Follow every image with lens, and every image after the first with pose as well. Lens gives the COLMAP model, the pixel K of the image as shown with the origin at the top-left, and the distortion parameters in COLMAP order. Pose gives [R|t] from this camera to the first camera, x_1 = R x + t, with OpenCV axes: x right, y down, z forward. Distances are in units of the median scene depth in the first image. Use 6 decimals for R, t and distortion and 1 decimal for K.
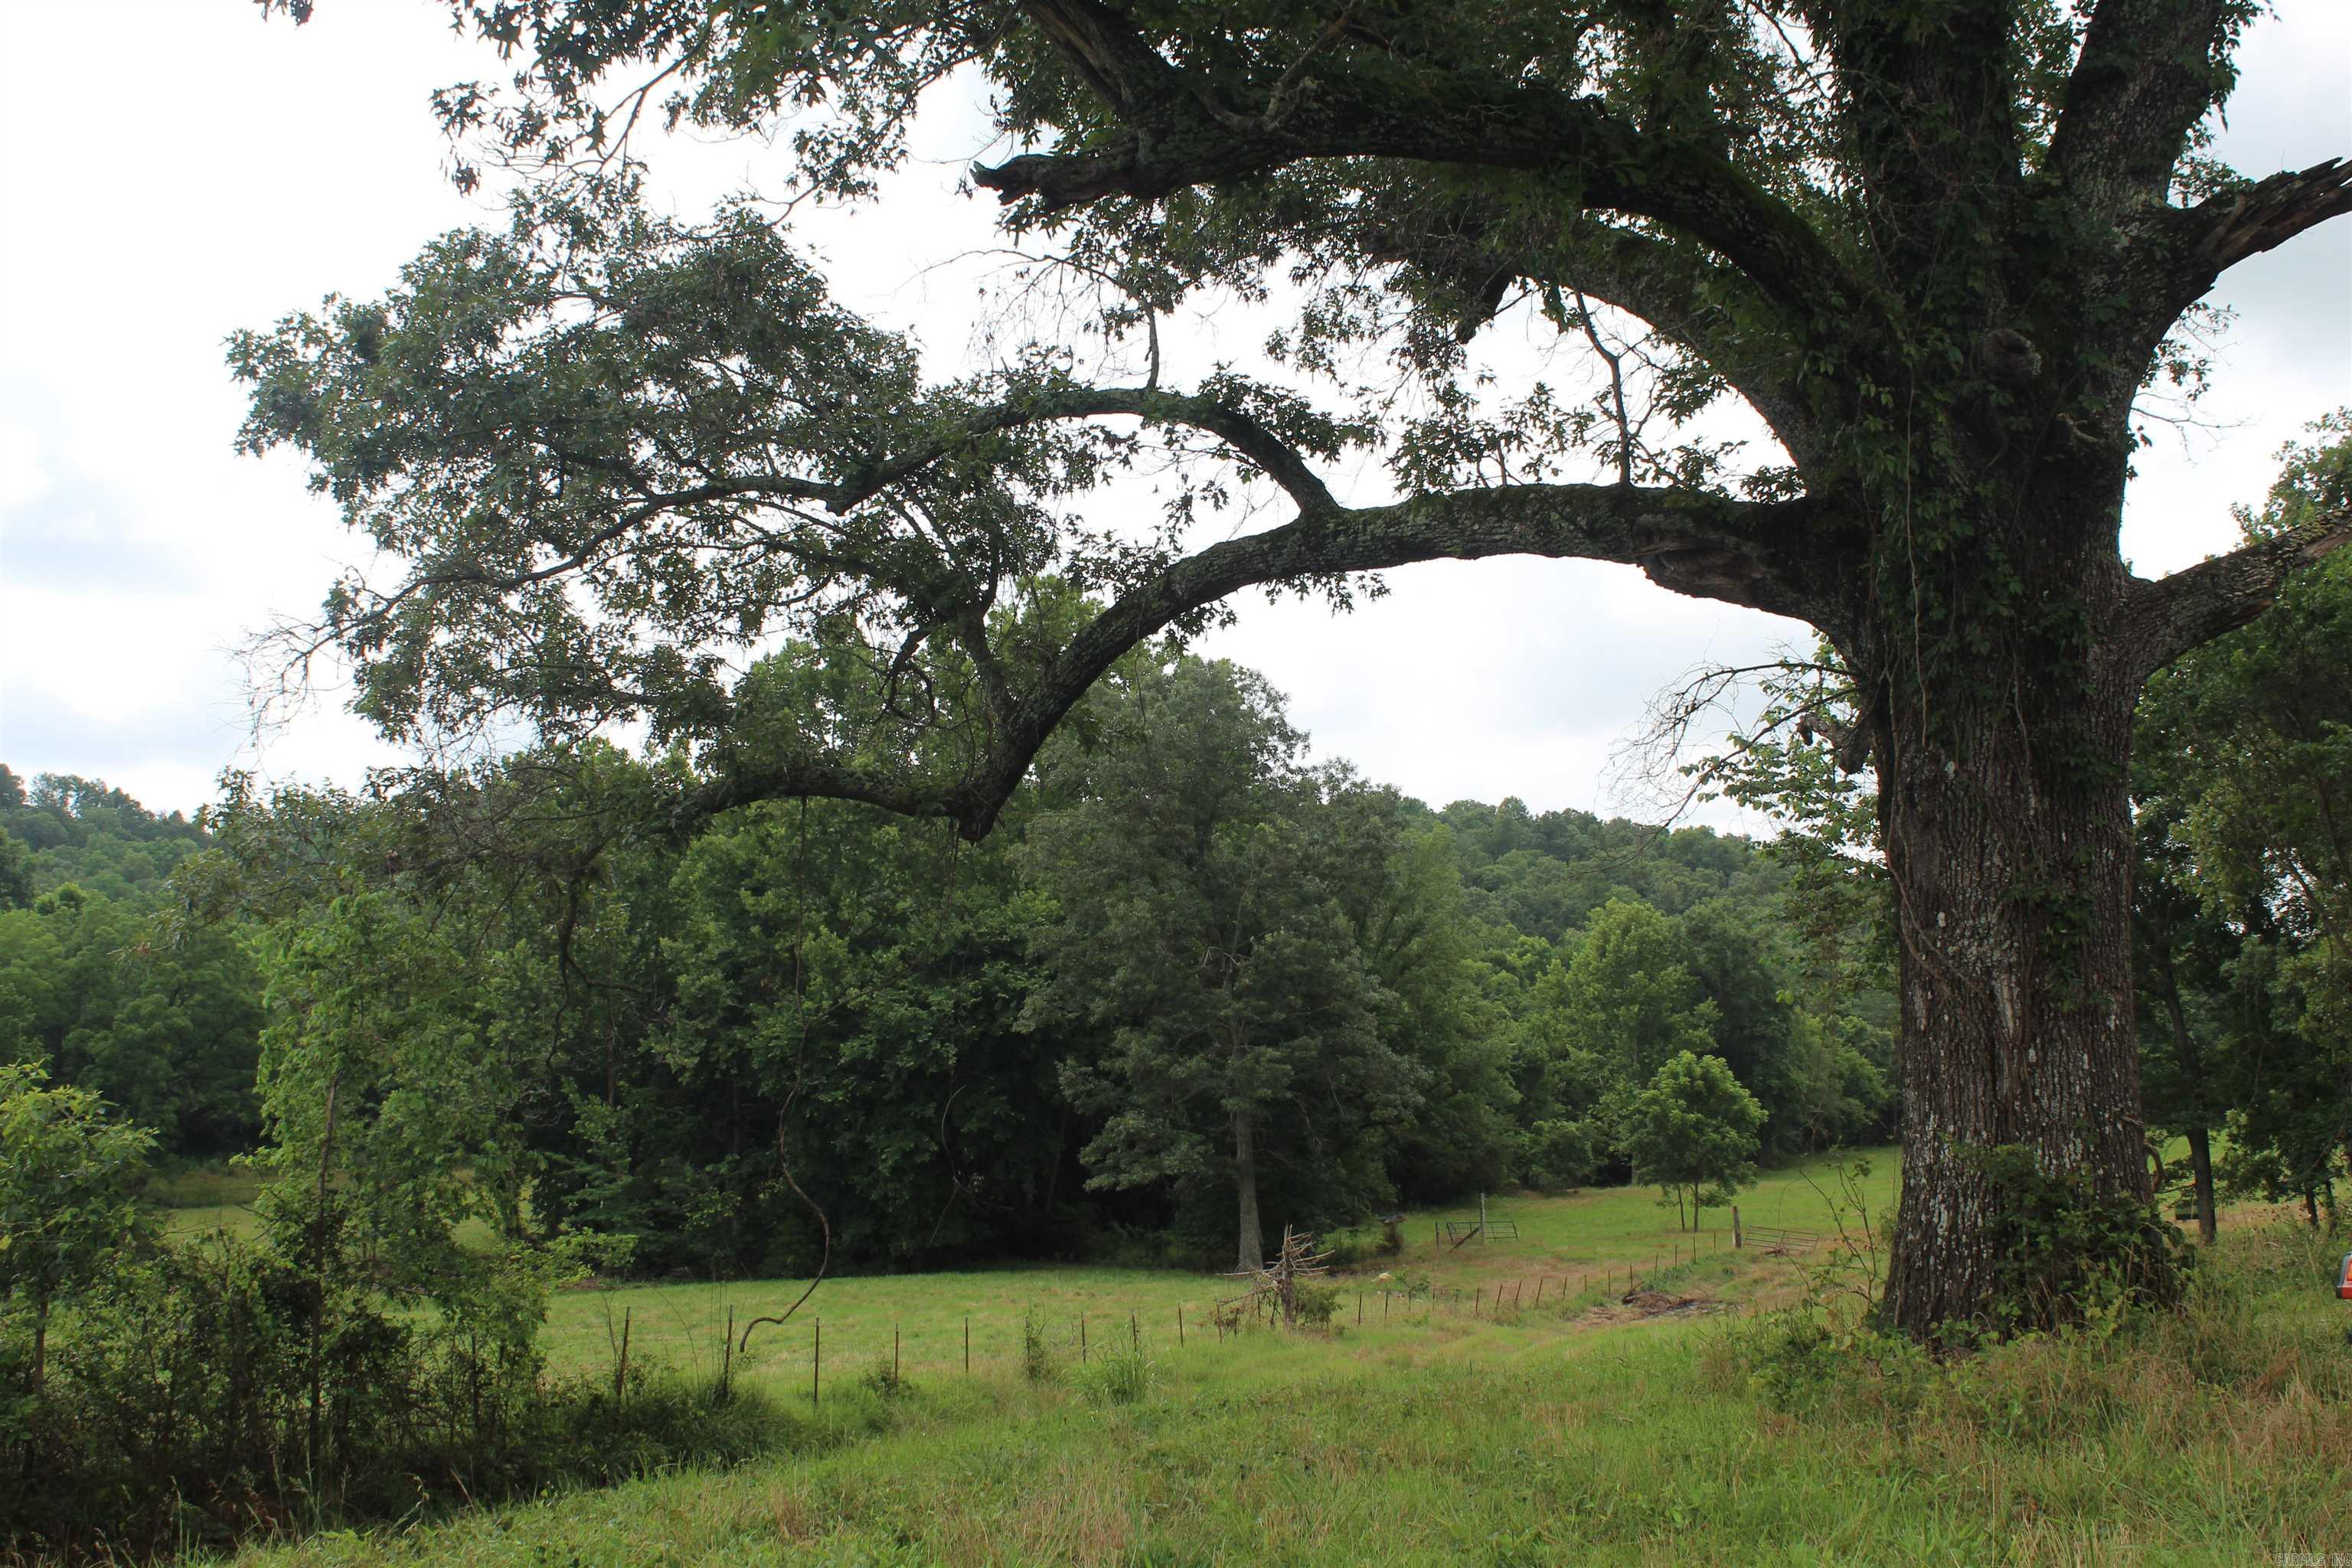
lens RADIAL K [[2529.7, 0, 1159.3], [0, 2529.7, 777.0], [0, 0, 1]] dist [-0.137082, 0.226536]
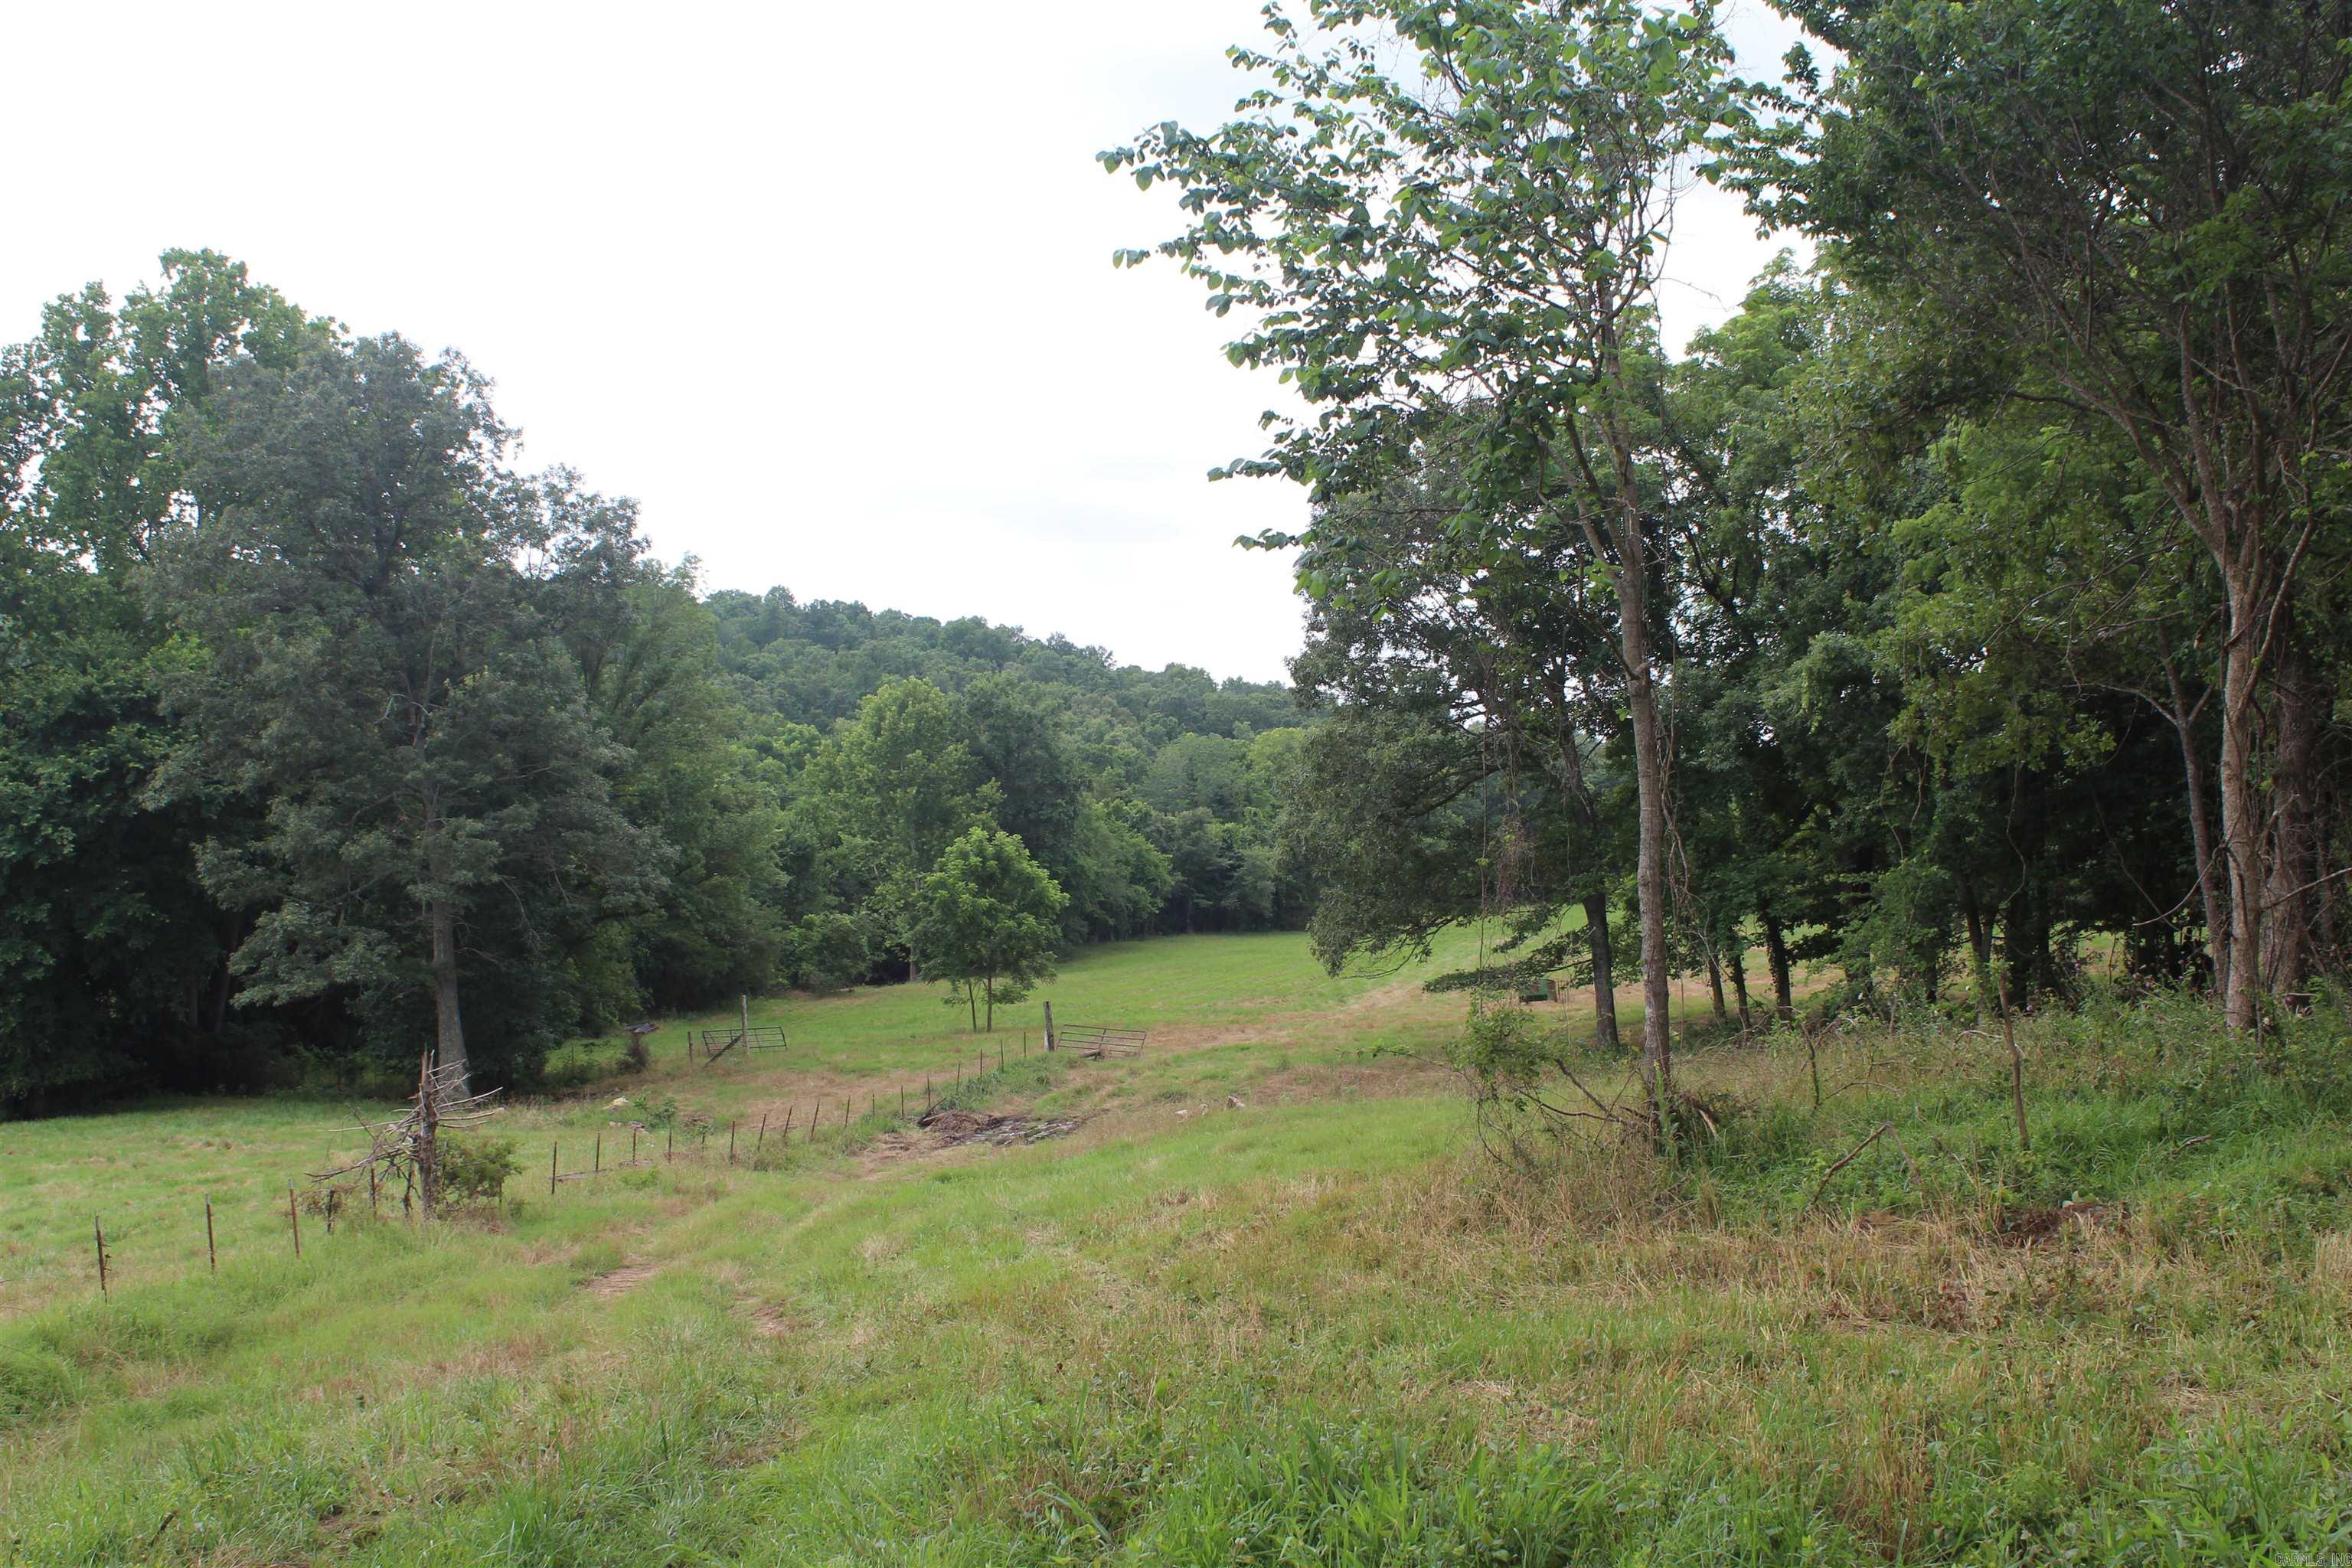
lens RADIAL K [[2529.7, 0, 1159.3], [0, 2529.7, 777.0], [0, 0, 1]] dist [-0.137082, 0.226536]
pose [[0.958706, -0.013182, 0.284093, 0.022006], [-0.008893, 0.997047, 0.076273, 0.025829], [-0.284260, -0.075650, 0.955758, 0.152682]]
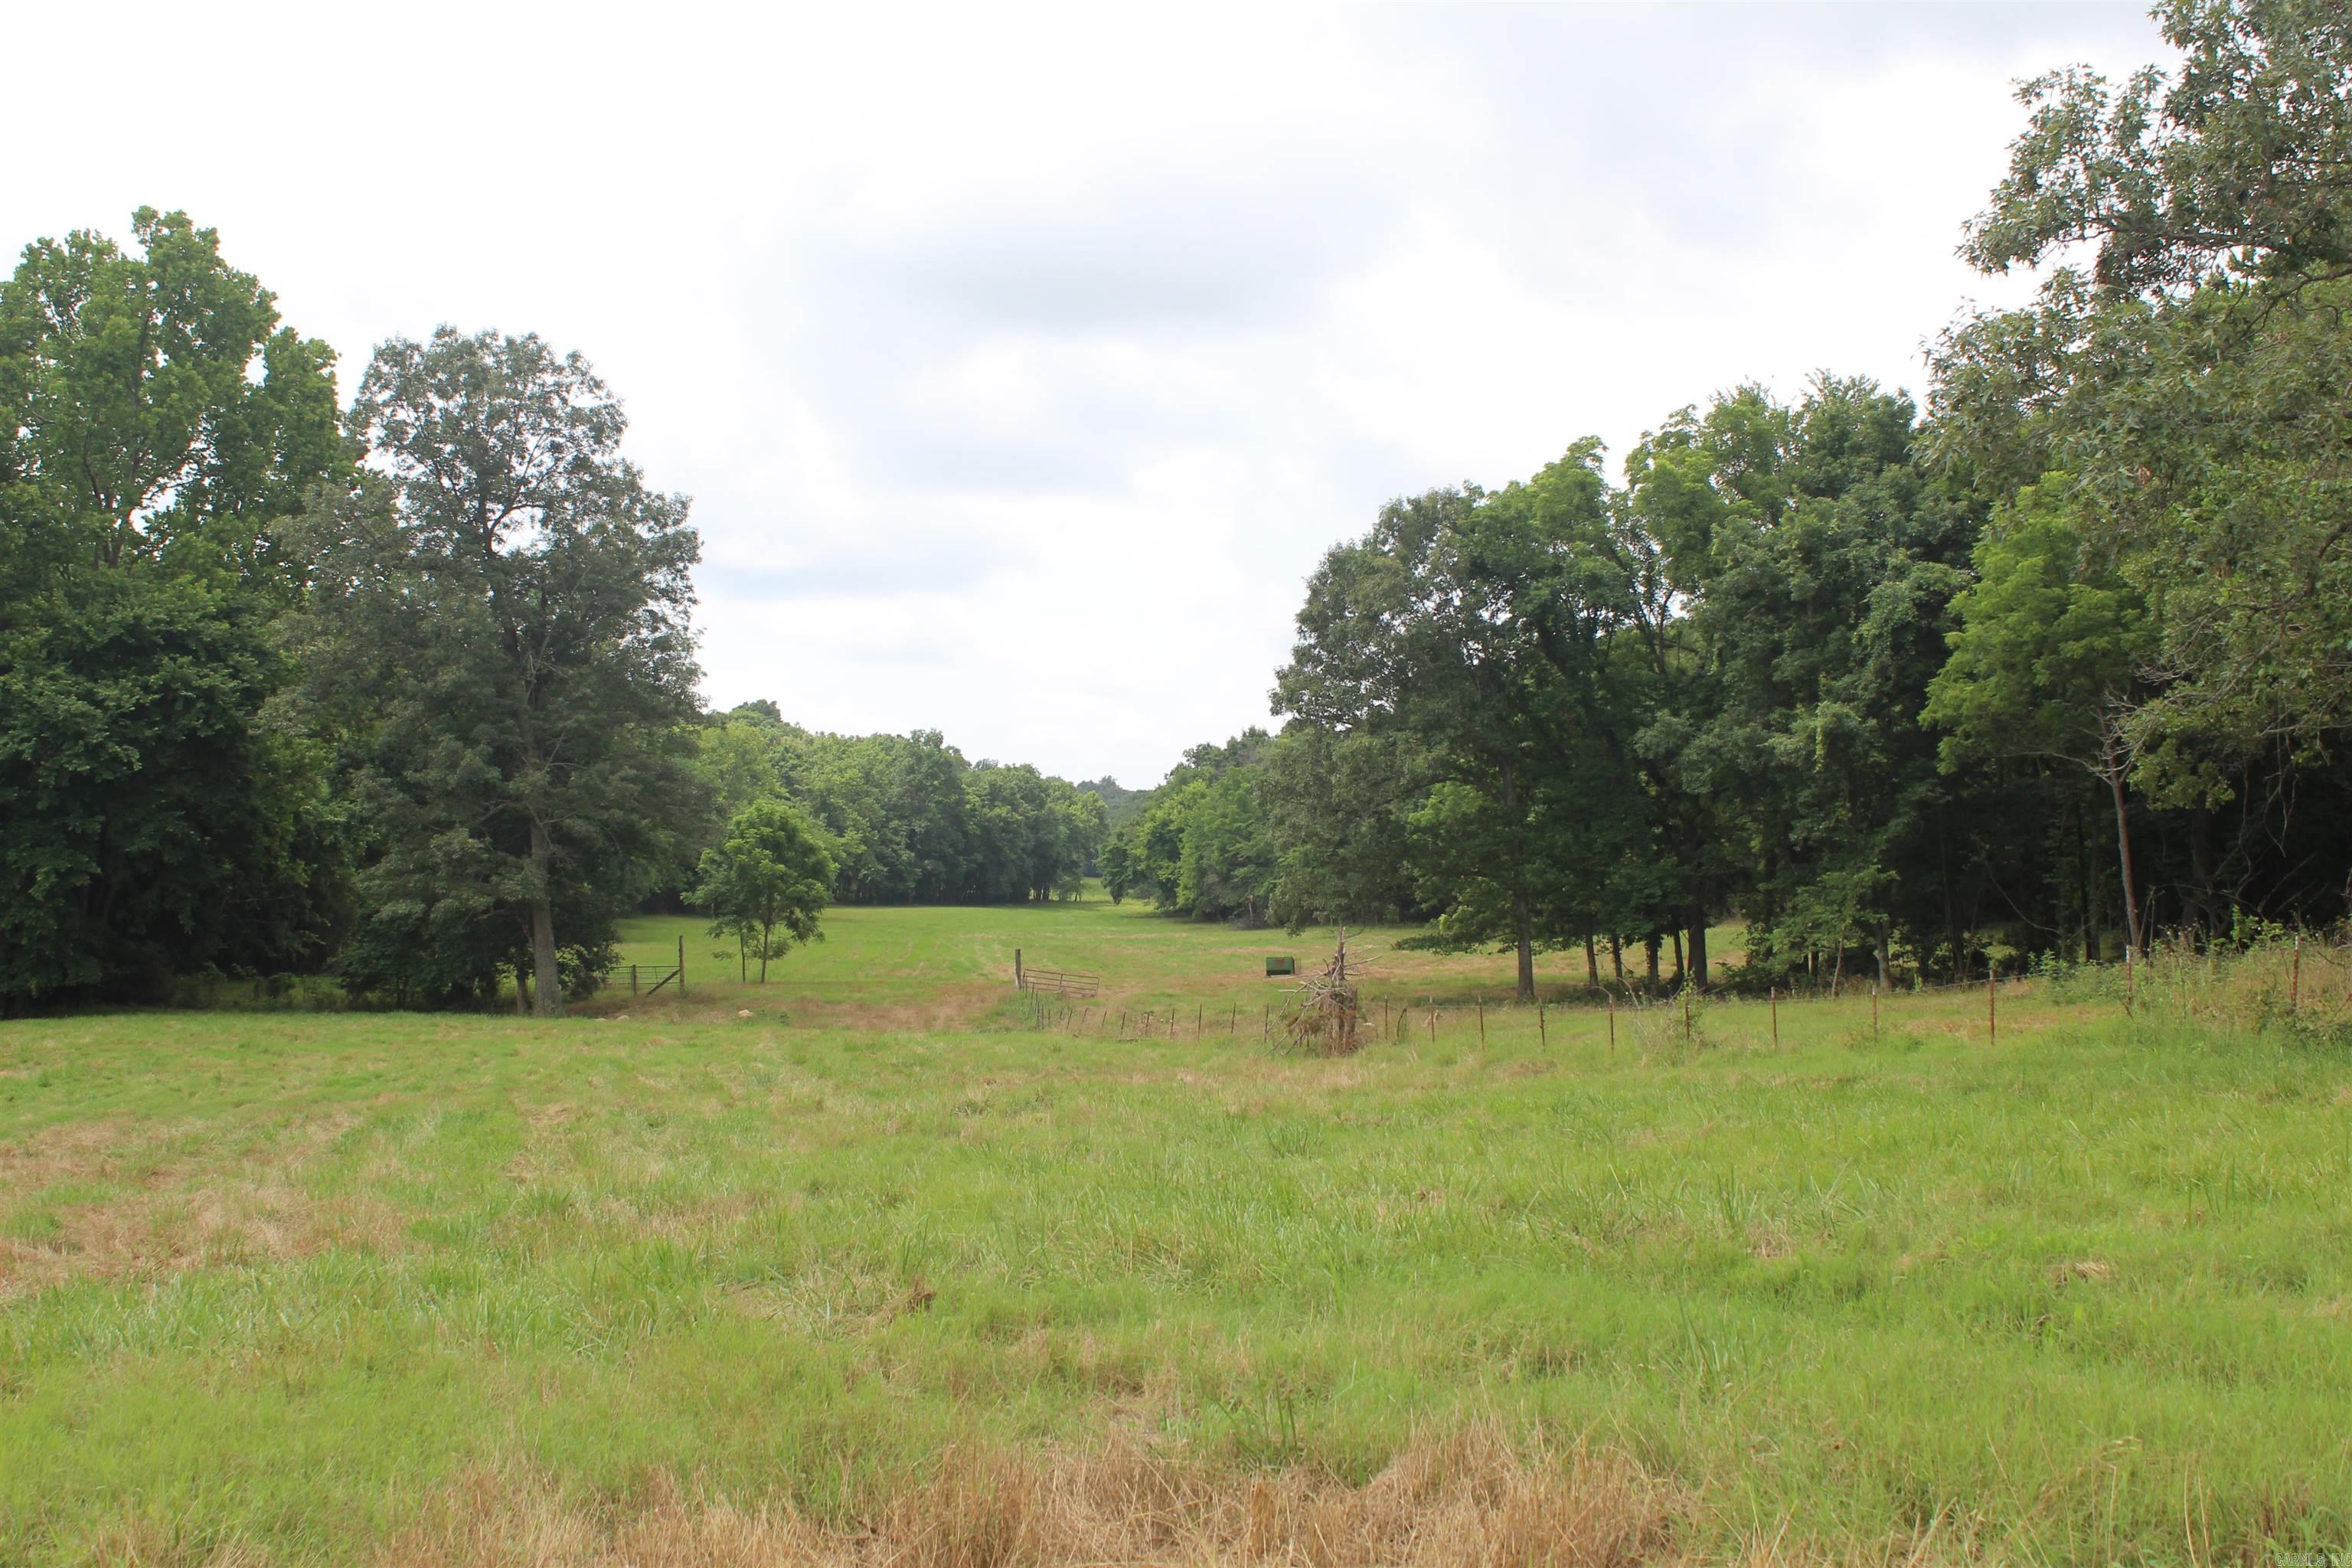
lens RADIAL K [[2529.7, 0, 1159.3], [0, 2529.7, 777.0], [0, 0, 1]] dist [-0.137082, 0.226536]
pose [[0.832446, 0.049320, 0.551907, -0.234418], [-0.096576, 0.993700, 0.056866, 0.032089], [-0.545625, -0.100639, 0.831964, 0.105957]]
